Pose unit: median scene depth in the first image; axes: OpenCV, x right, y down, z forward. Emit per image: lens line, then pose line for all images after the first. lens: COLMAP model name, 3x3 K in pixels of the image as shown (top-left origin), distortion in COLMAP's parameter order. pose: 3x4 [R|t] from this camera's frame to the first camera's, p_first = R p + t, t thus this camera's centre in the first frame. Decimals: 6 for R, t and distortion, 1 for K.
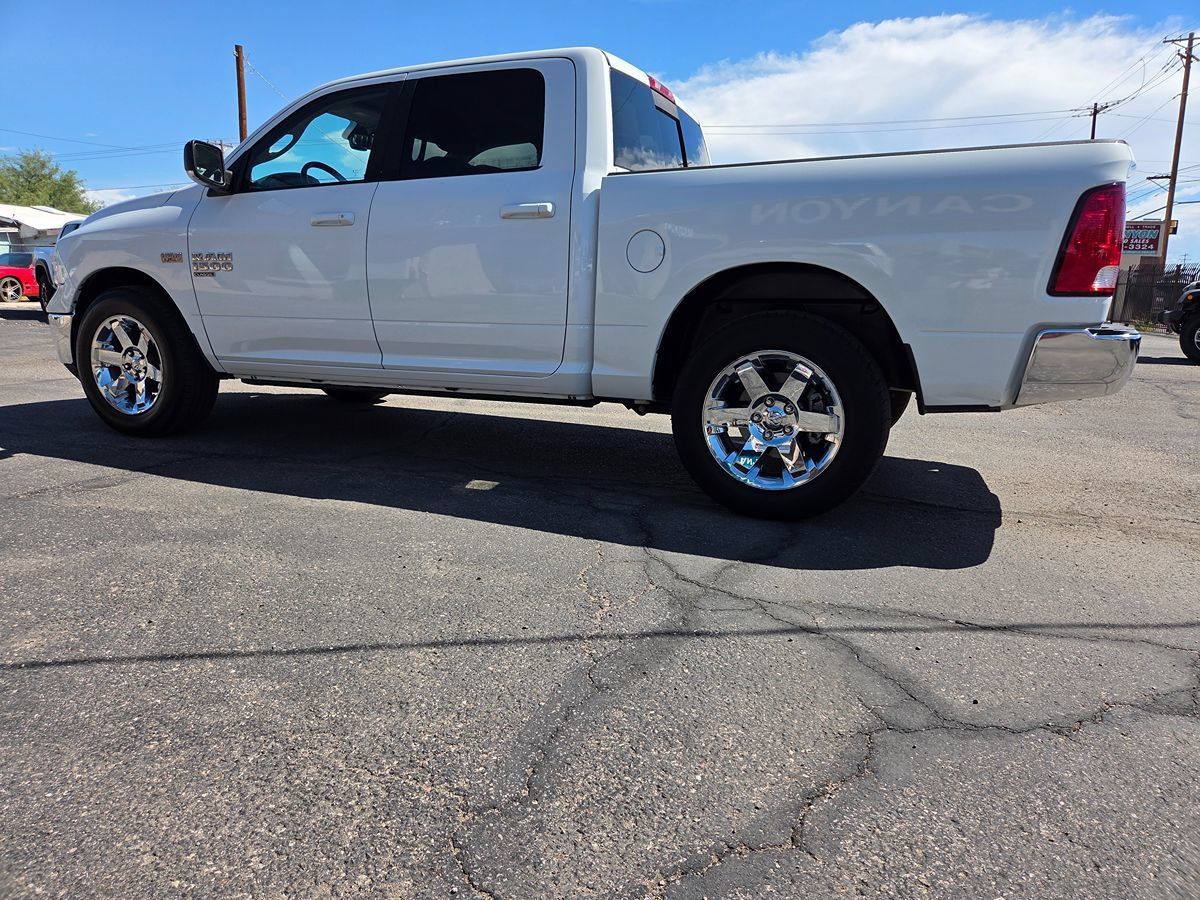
lens RADIAL K [[805.5, 0, 605.2], [0, 805.5, 442.2], [0, 0, 1]] dist [0.063695, -0.051871]
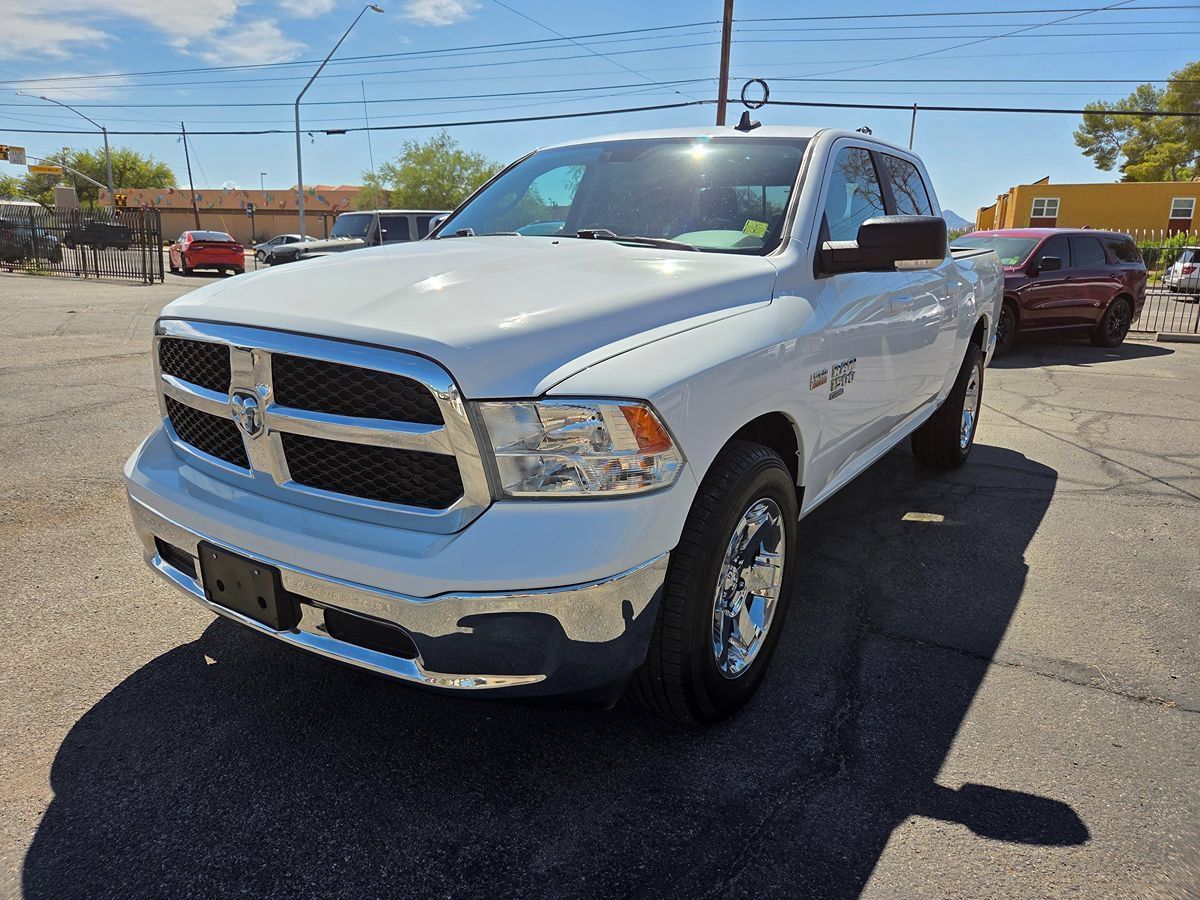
lens RADIAL K [[805.5, 0, 589.3], [0, 805.5, 441.7], [0, 0, 1]] dist [0.063695, -0.051871]
pose [[0.186753, -0.255934, 0.948484, -1.099467], [0.164359, 0.960001, 0.226680, -0.329908], [-0.968560, 0.113559, 0.221348, 0.978656]]
